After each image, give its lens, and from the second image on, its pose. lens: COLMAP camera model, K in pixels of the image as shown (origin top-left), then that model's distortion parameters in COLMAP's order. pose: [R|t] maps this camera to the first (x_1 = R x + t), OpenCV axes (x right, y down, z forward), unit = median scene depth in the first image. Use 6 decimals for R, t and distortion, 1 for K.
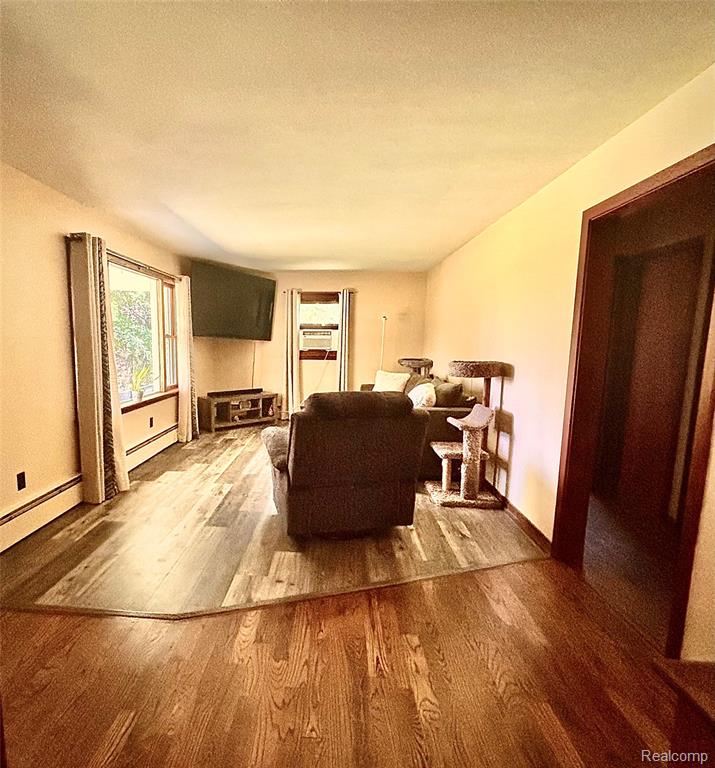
lens RADIAL K [[420.9, 0, 293.5], [0, 420.9, 396.7], [0, 0, 1]] dist [0.000698, -0.000274]
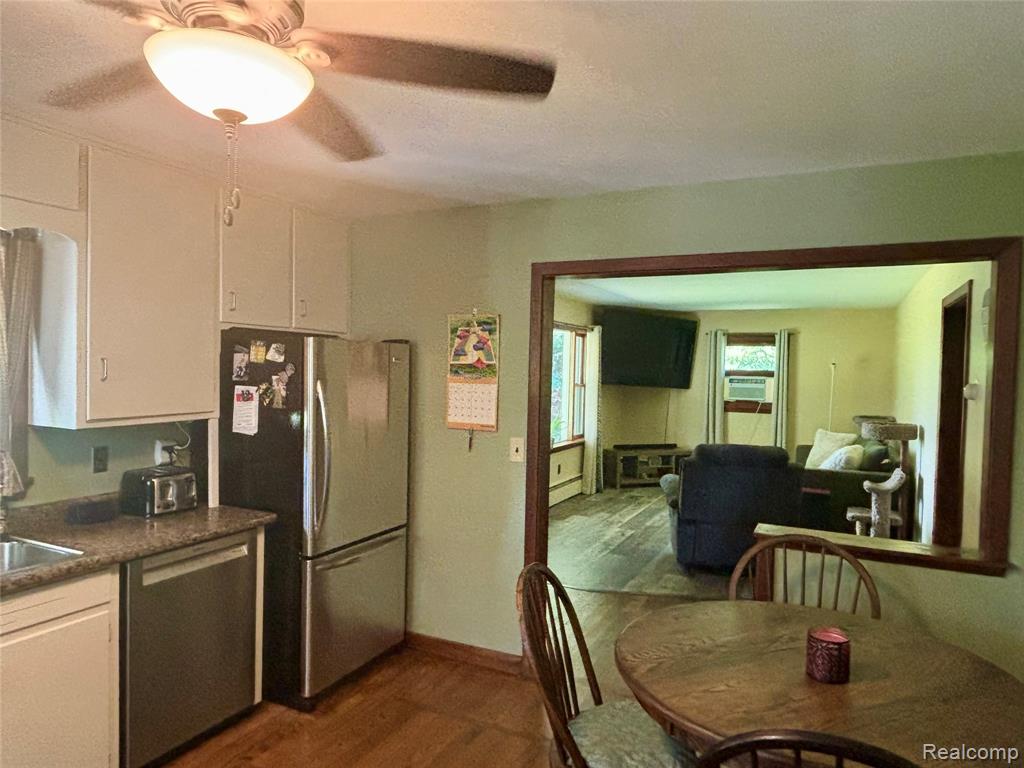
lens RADIAL K [[662.2, 0, 508.7], [0, 662.2, 388.5], [0, 0, 1]] dist [-0.003582, -0.003831]
pose [[0.936794, 0.023025, -0.349124, 0.085209], [-0.060665, 0.993408, -0.097264, 0.023374], [0.344583, 0.112296, 0.932015, -0.453230]]
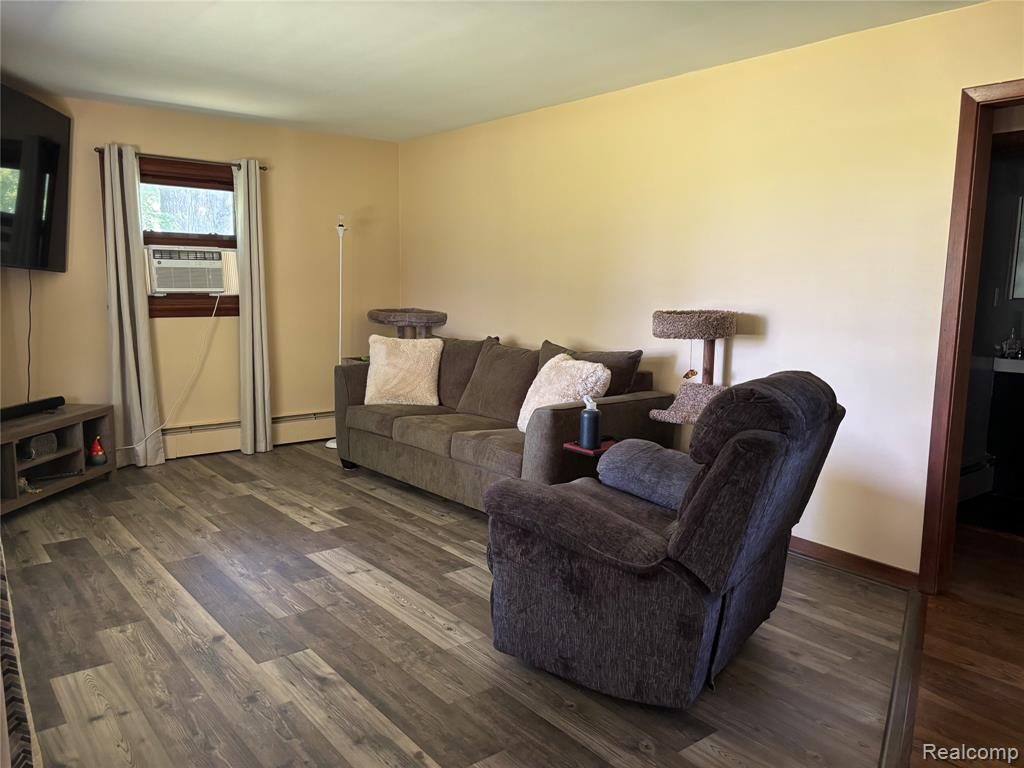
lens RADIAL K [[788.9, 0, 512.0], [0, 788.9, 384.2], [0, 0, 1]] dist [0.011198, -0.004909]
pose [[0.720431, -0.091415, 0.687475, -0.320576], [0.083305, 0.995504, 0.045075, -0.033930], [-0.688505, 0.024797, 0.724808, 0.225613]]
